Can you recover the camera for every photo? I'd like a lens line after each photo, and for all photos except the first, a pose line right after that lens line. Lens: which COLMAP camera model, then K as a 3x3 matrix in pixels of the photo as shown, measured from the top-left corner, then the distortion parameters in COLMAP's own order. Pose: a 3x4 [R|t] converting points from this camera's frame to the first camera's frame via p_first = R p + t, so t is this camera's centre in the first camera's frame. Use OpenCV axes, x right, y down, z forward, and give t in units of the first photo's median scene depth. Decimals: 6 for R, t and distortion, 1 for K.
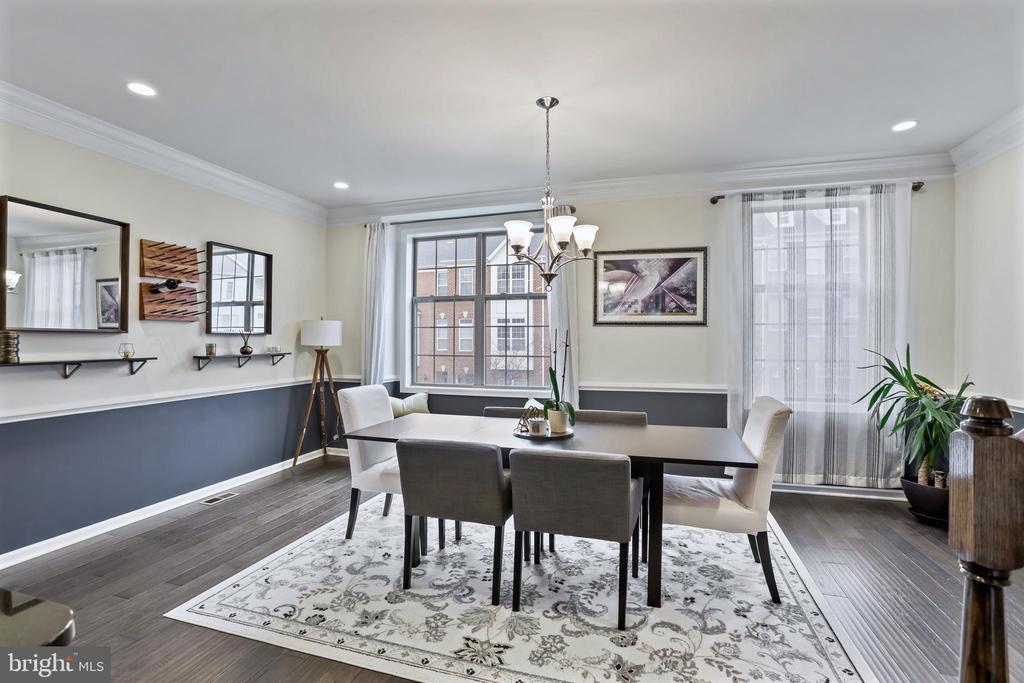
lens RADIAL K [[478.3, 0, 512.0], [0, 478.3, 341.5], [0, 0, 1]] dist [-0.074635, 0.030857]
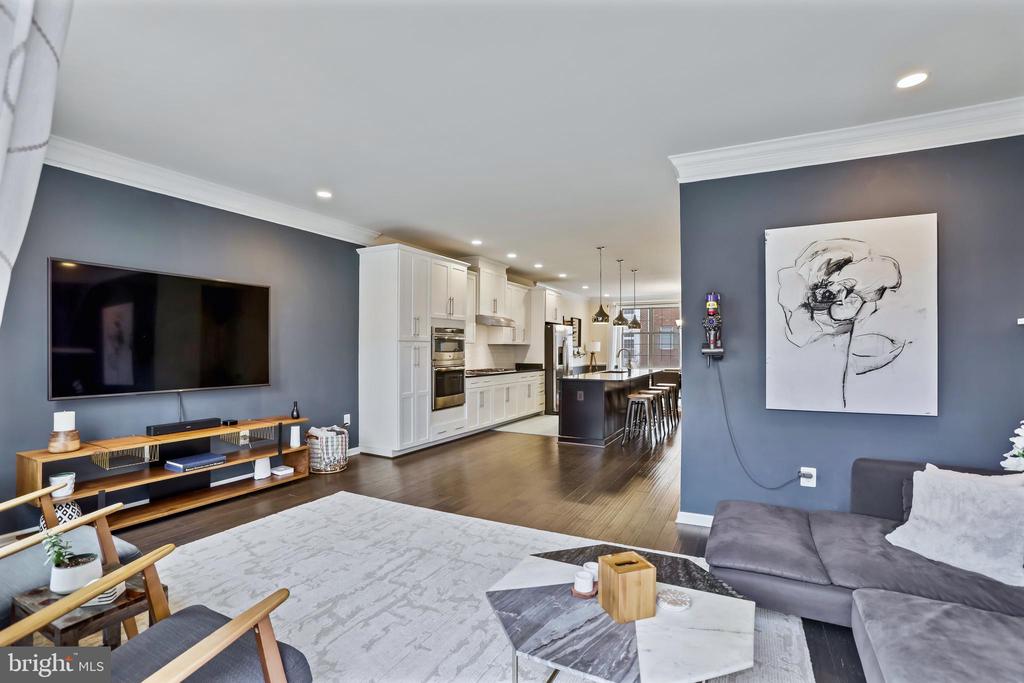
lens RADIAL K [[488.3, 0, 514.2], [0, 488.3, 356.0], [0, 0, 1]] dist [-0.064729, 0.033203]
pose [[0.986332, 0.005555, -0.164679, -0.498314], [-0.003806, 0.999933, 0.010935, 0.009660], [0.164728, -0.010159, 0.986287, -2.346460]]
